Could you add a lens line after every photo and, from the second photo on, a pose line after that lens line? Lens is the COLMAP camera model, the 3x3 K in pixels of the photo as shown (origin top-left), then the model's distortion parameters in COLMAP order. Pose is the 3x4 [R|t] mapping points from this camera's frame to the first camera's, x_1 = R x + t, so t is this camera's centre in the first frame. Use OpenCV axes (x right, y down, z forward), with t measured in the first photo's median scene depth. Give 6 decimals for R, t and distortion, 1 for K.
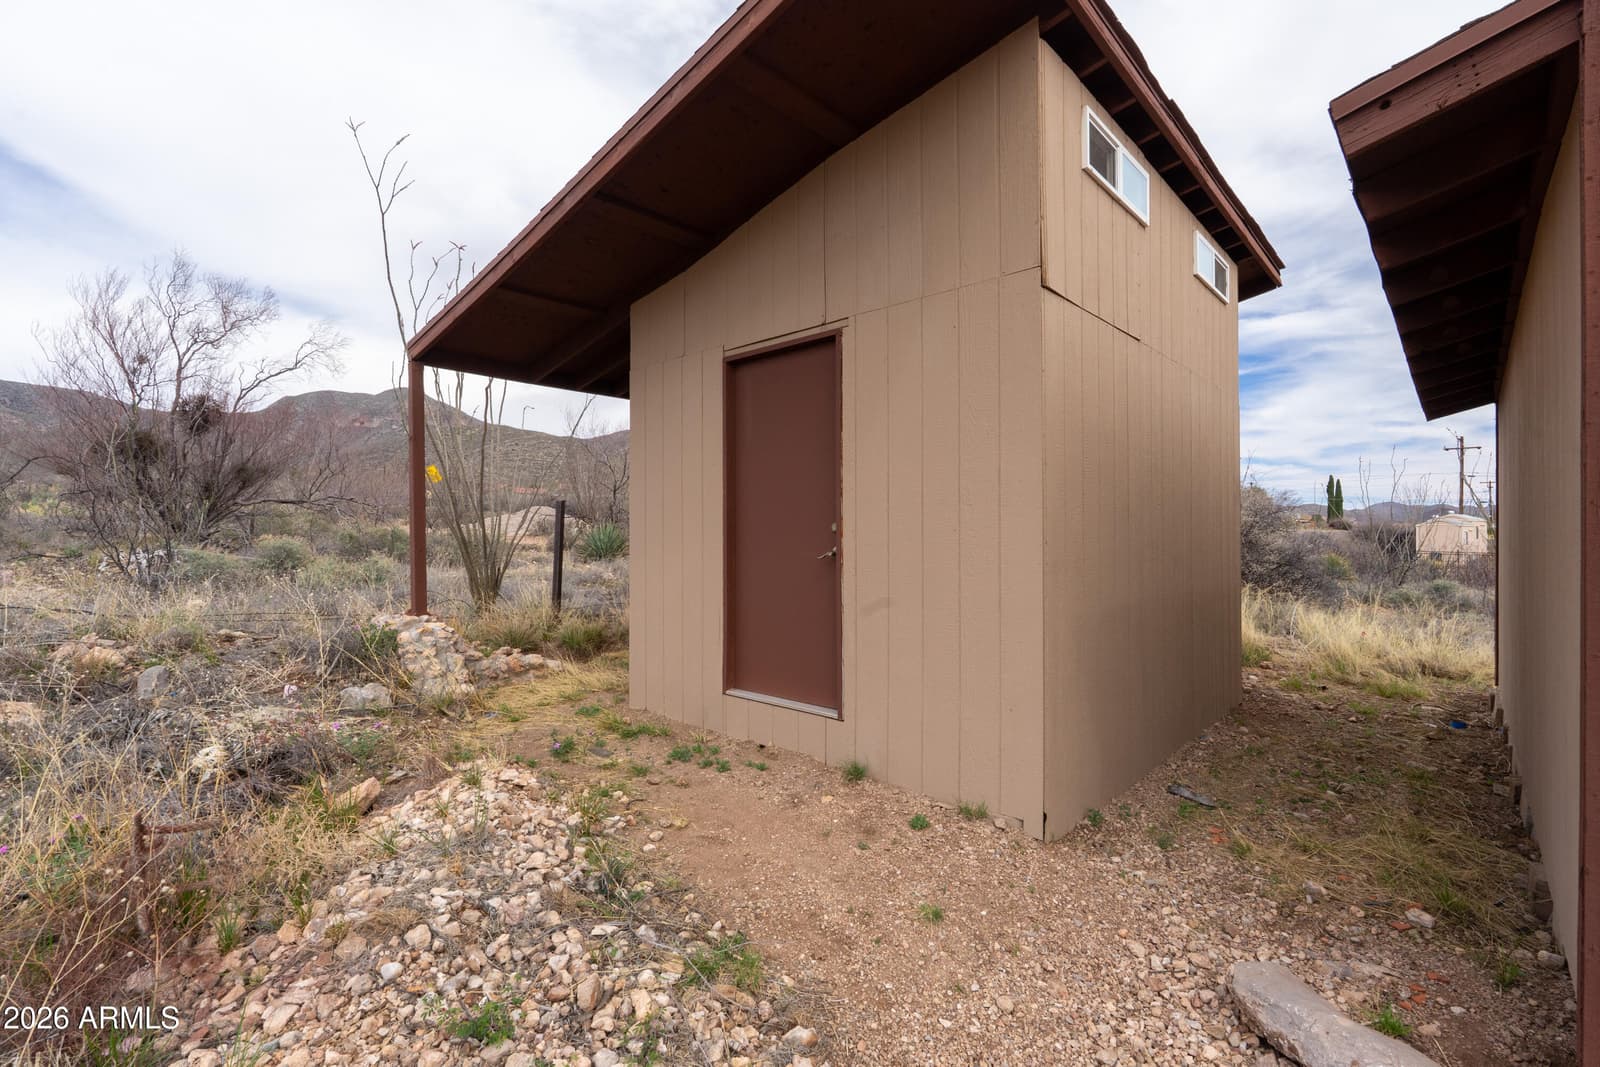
lens RADIAL K [[724.0, 0, 814.7], [0, 724.0, 523.6], [0, 0, 1]] dist [-0.001408, 0.000749]
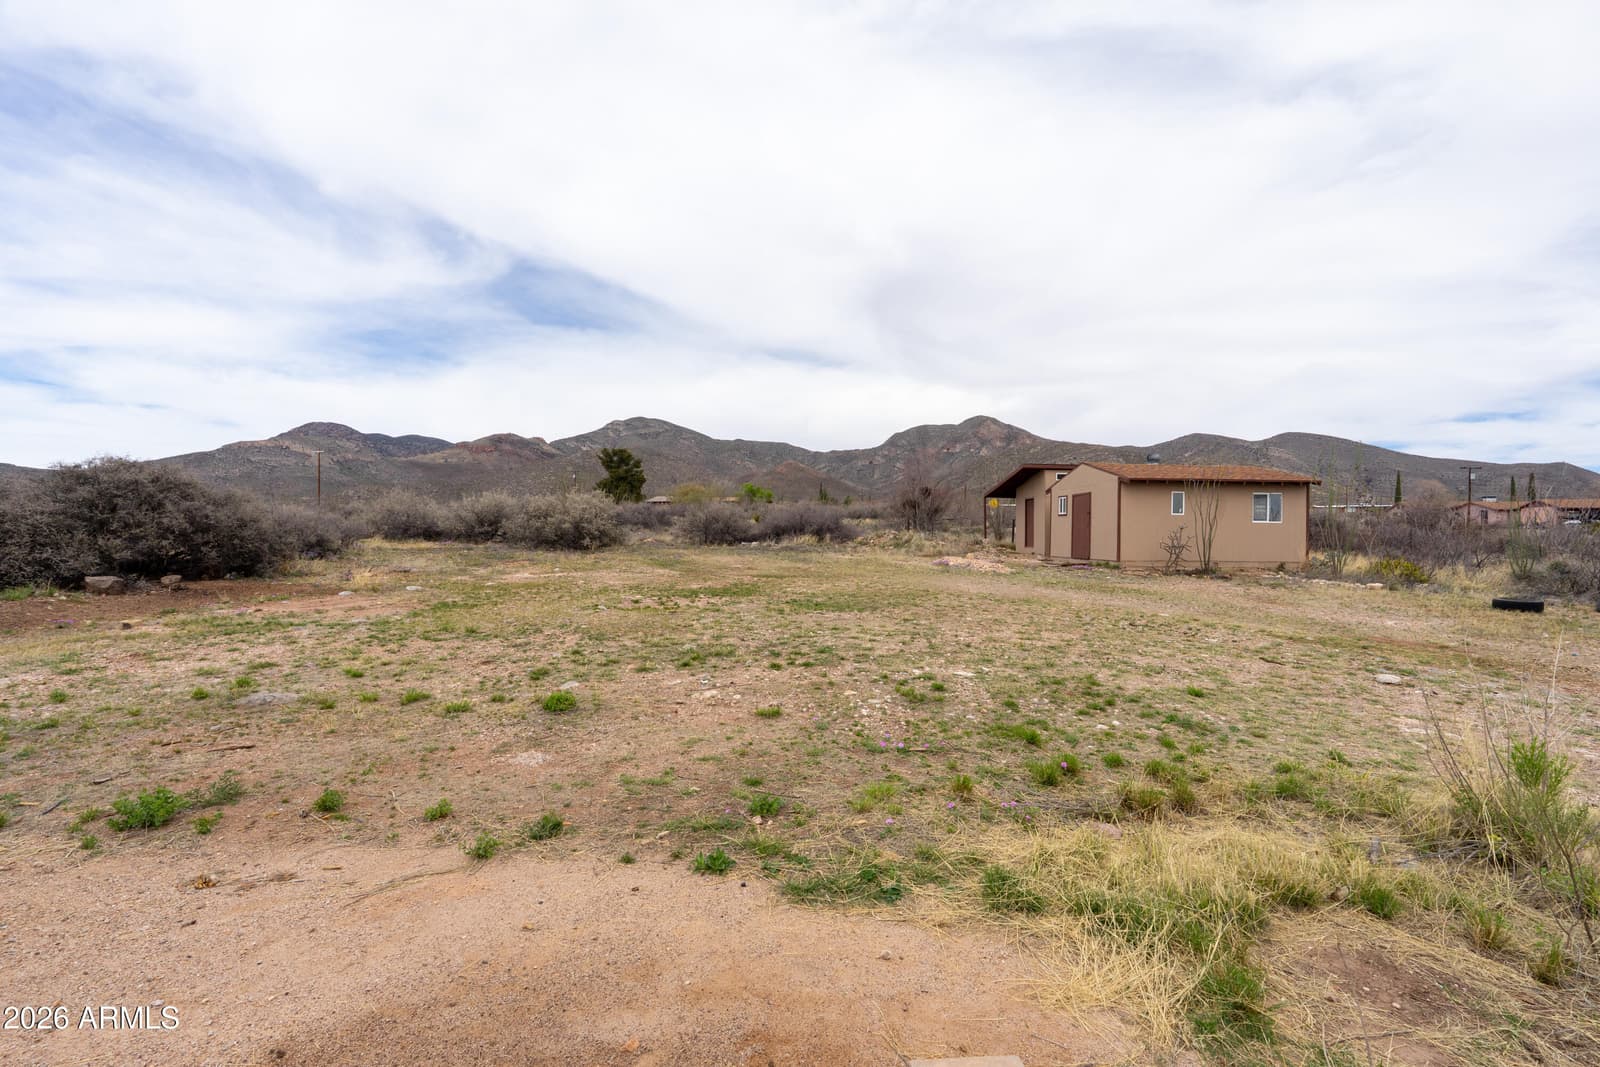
lens RADIAL K [[705.2, 0, 787.1], [0, 705.2, 513.9], [0, 0, 1]] dist [0.006033, 0.000984]
pose [[0.709465, -0.014335, -0.704595, 0.980485], [-0.004631, 0.999677, -0.025001, 0.029325], [0.704726, 0.021000, 0.709169, -1.752353]]
